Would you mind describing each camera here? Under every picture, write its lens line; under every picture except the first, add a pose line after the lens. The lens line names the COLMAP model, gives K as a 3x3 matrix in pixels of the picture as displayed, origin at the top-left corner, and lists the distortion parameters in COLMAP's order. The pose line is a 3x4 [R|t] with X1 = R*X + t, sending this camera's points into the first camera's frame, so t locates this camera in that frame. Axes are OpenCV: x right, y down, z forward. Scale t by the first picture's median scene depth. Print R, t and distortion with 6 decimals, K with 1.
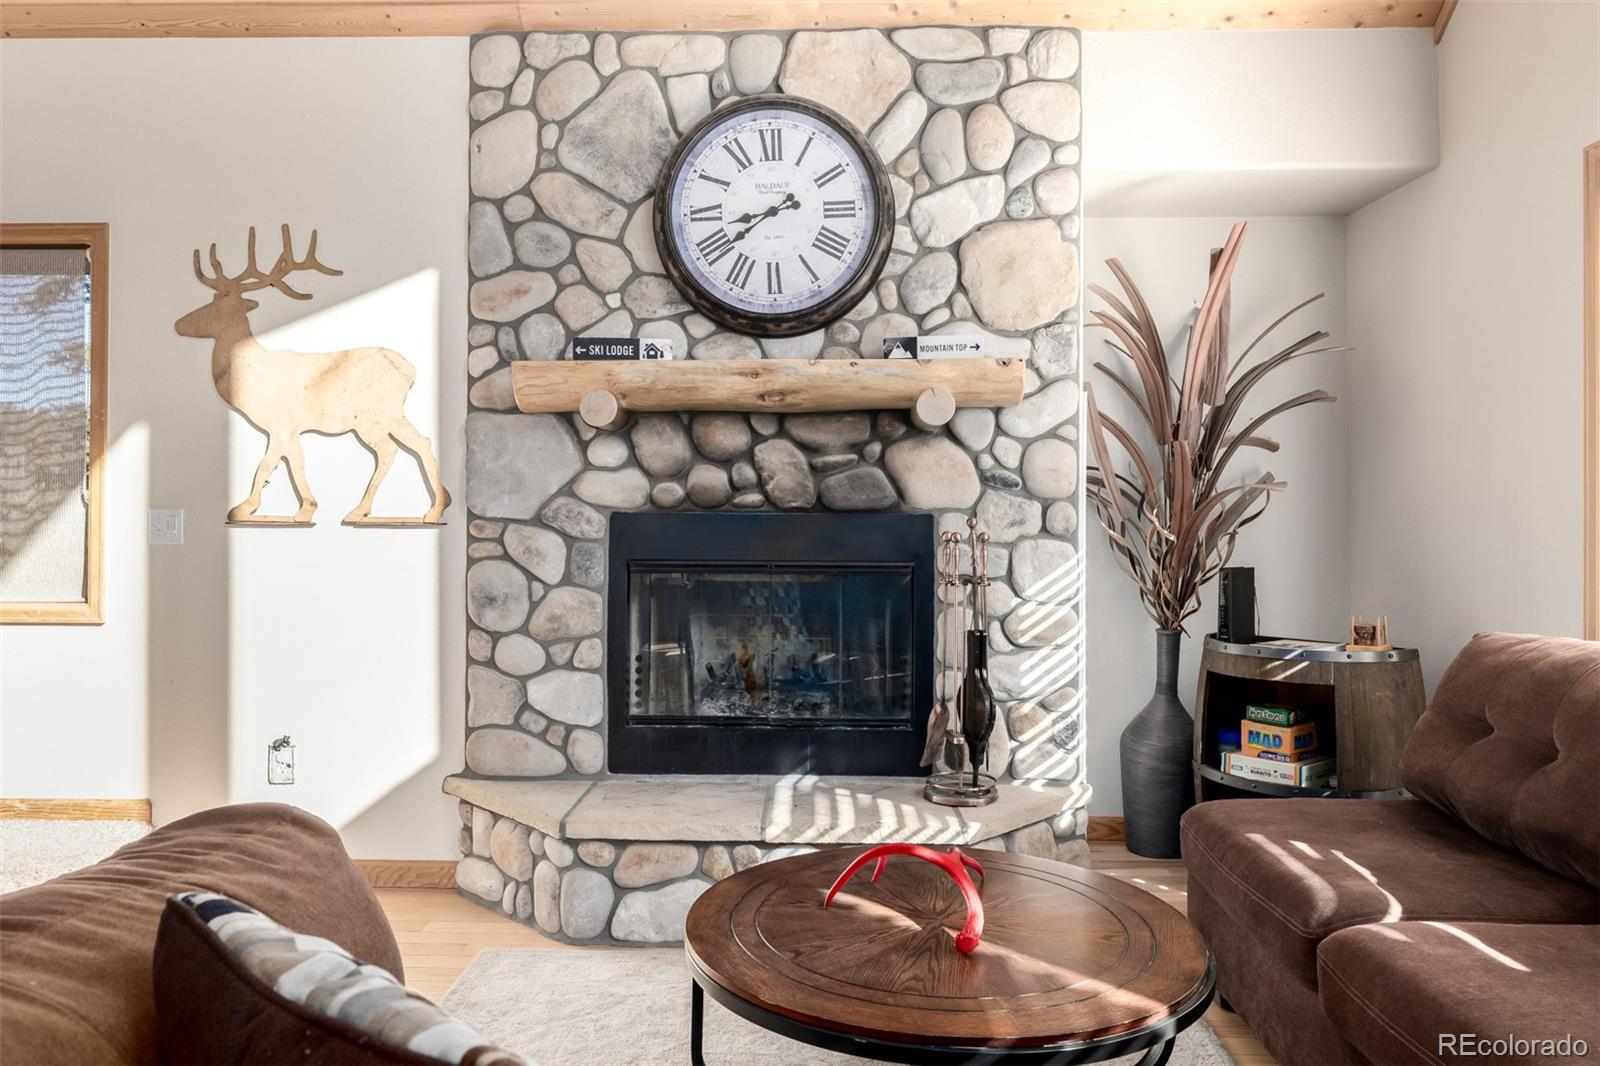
lens RADIAL K [[1108.5, 0, 796.6], [0, 1108.5, 517.6], [0, 0, 1]] dist [0.000336, -0.003695]
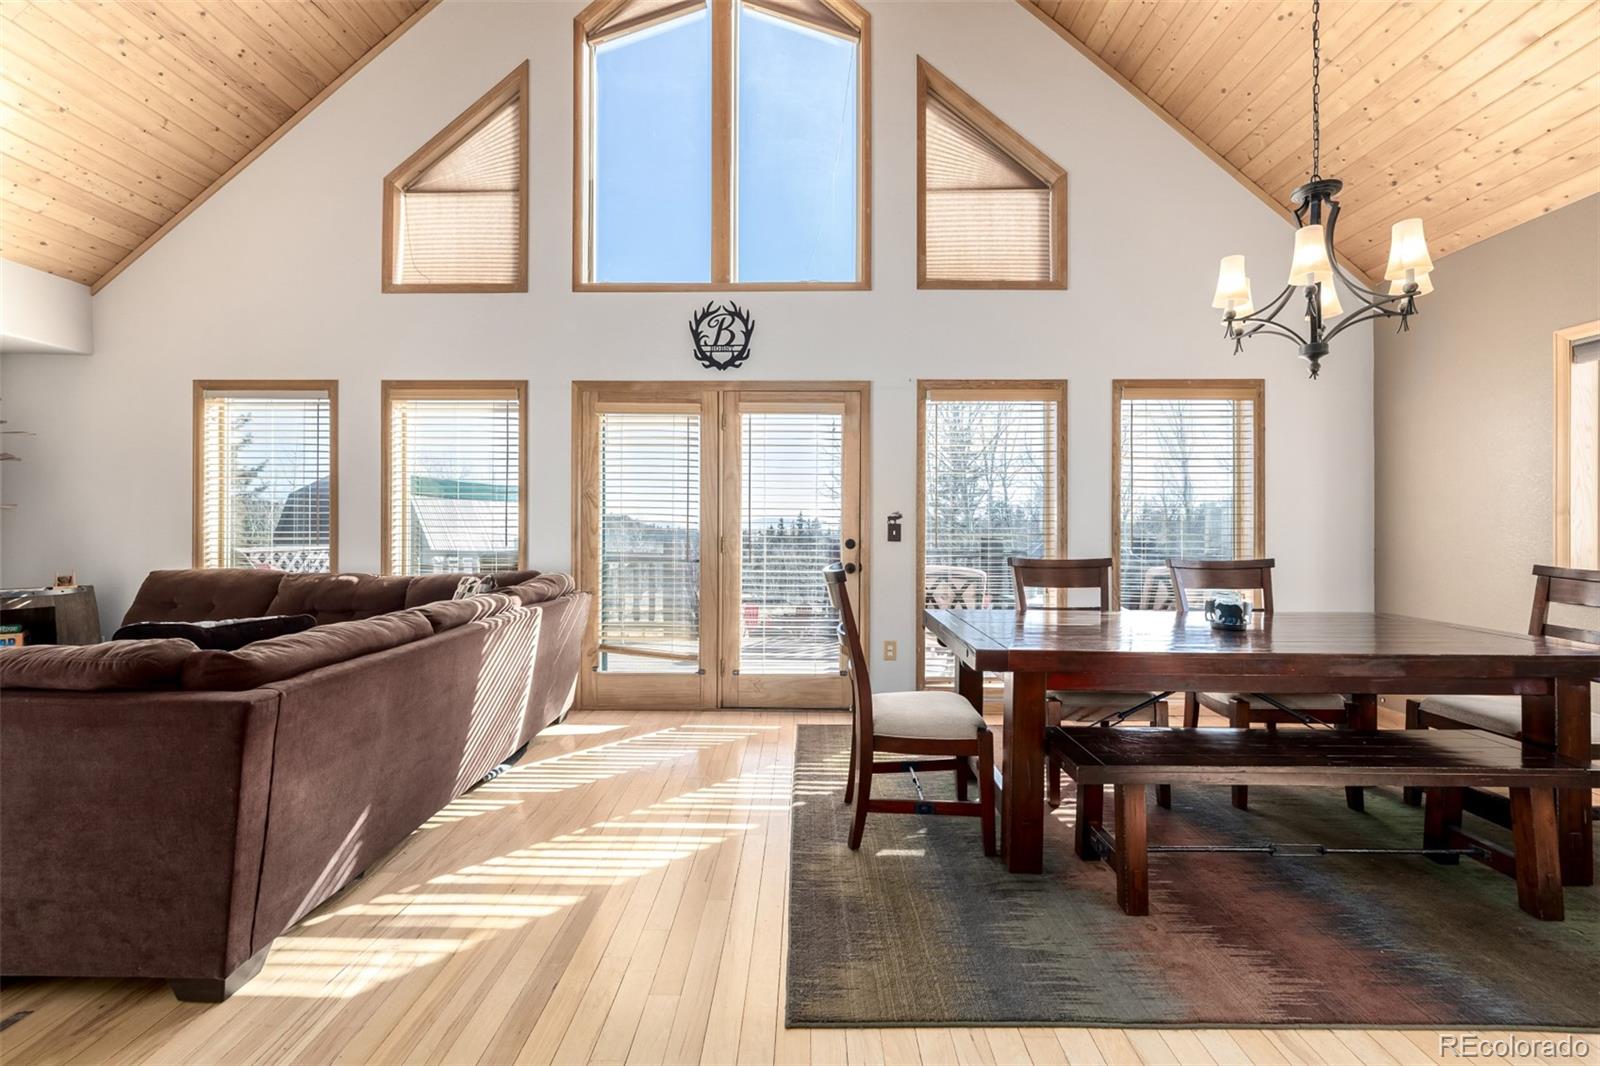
lens RADIAL K [[682.3, 0, 787.6], [0, 682.3, 515.5], [0, 0, 1]] dist [0.002889, -0.001107]
pose [[-0.002097, 0.006538, 0.999976, -0.692084], [-0.005929, 0.999961, -0.006550, -0.014557], [-0.999980, -0.005942, -0.002058, -0.300348]]
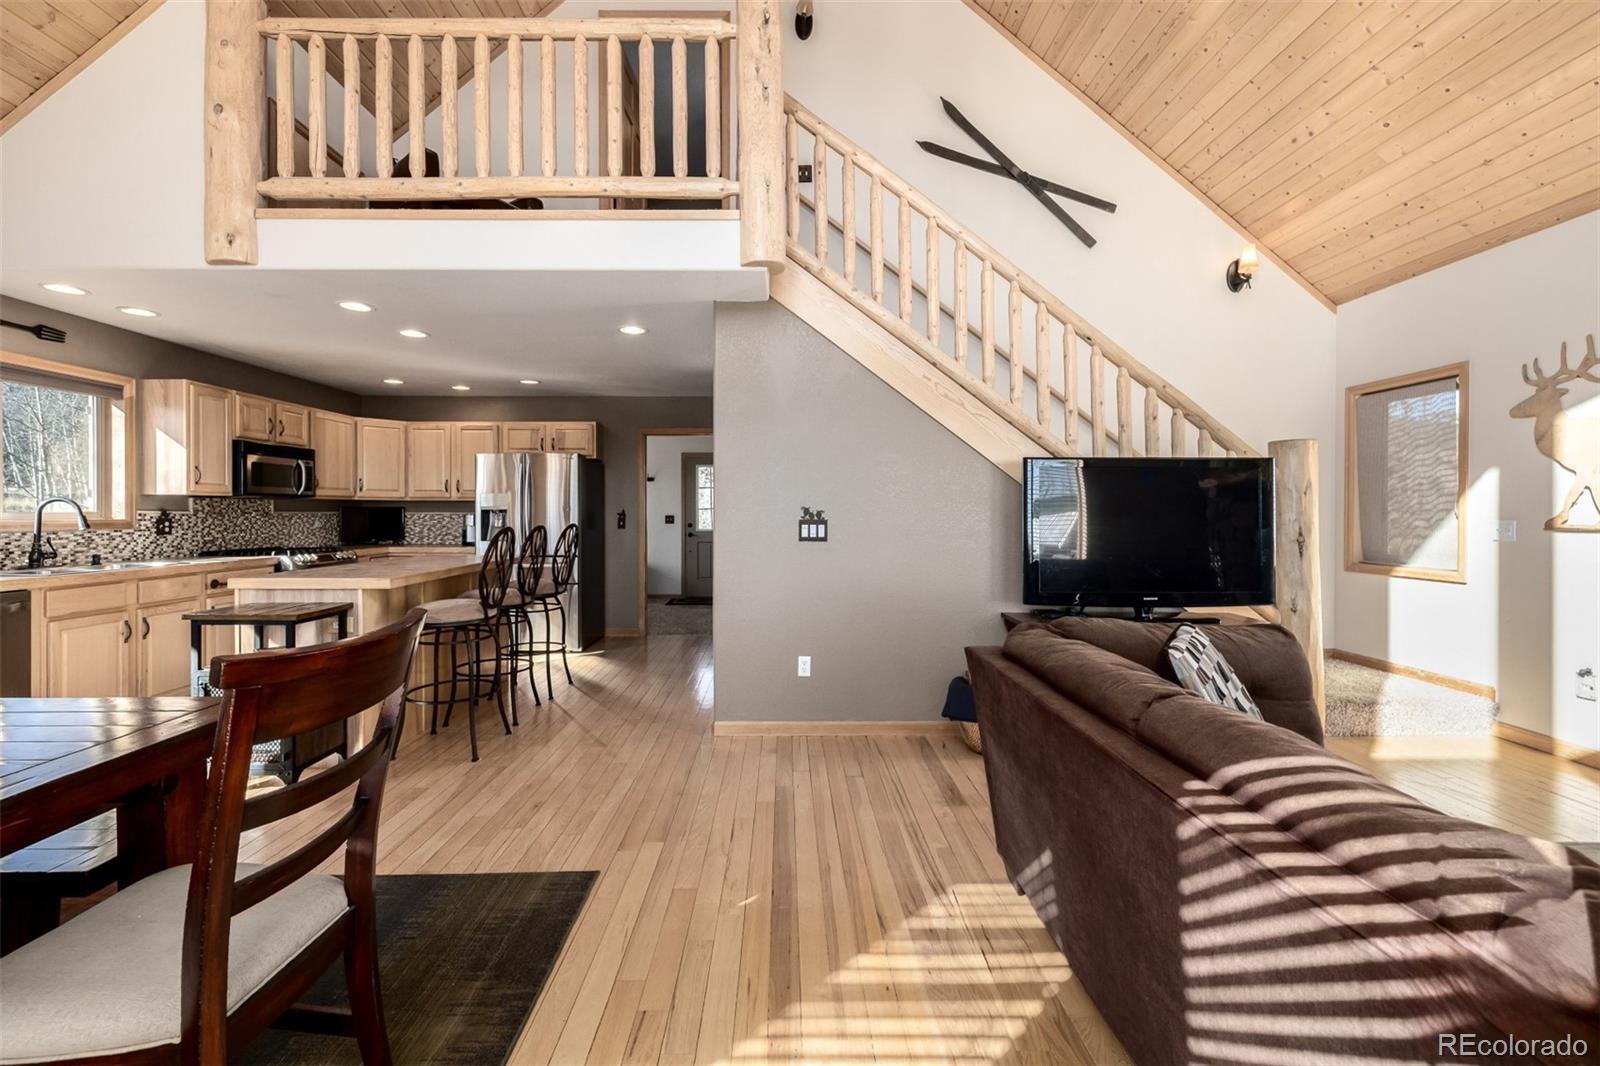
lens RADIAL K [[682.3, 0, 790.5], [0, 682.3, 516.5], [0, 0, 1]] dist [0.002889, -0.001107]
pose [[0.035509, 0.000584, -0.999369, 0.449836], [0.002616, 0.999996, 0.000677, -0.017239], [0.999366, -0.002639, 0.035507, -0.138507]]
